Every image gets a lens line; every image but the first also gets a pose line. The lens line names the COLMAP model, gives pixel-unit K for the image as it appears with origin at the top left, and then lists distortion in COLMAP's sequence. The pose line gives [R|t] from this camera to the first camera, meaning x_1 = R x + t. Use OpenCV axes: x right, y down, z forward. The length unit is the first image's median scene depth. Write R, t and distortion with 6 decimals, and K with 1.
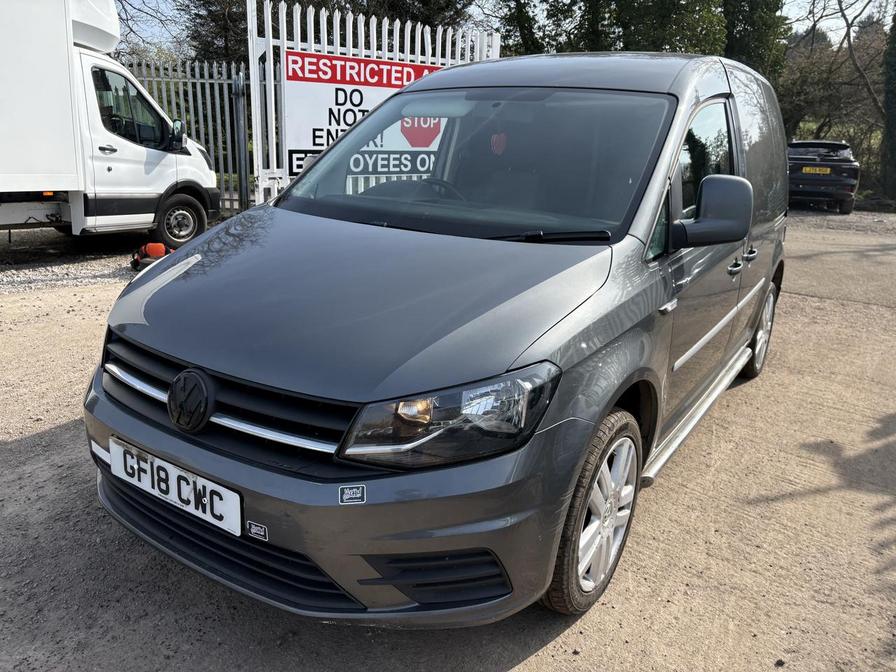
lens RADIAL K [[674.6, 0, 440.1], [0, 674.6, 334.6], [0, 0, 1]] dist [0.036969, -0.038596]
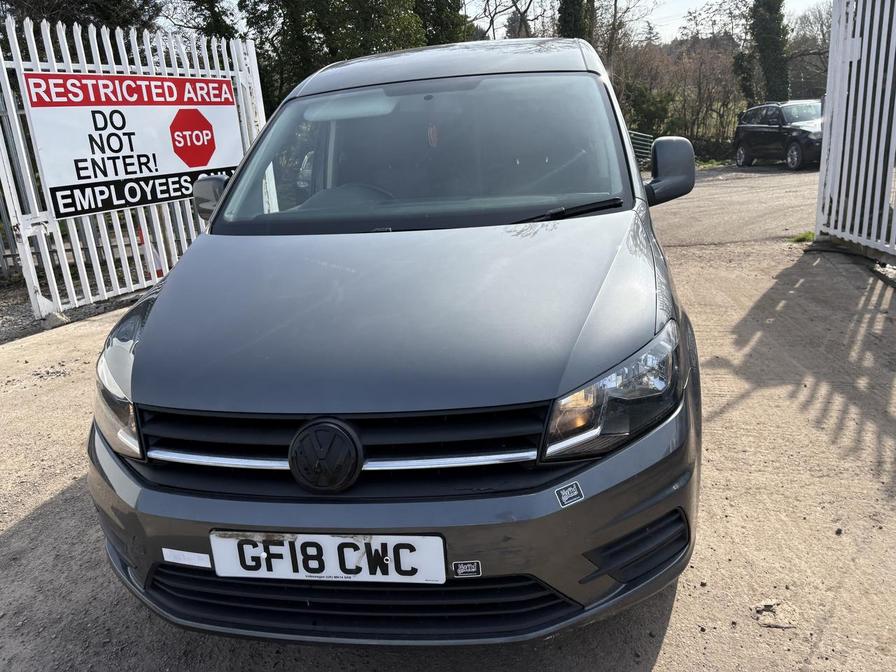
lens RADIAL K [[674.6, 0, 448.7], [0, 674.6, 335.0], [0, 0, 1]] dist [0.036969, -0.038596]
pose [[0.902002, -0.220164, 0.371377, -0.131938], [0.223565, 0.974079, 0.034469, -0.011872], [-0.369339, 0.051935, 0.927842, 0.037132]]
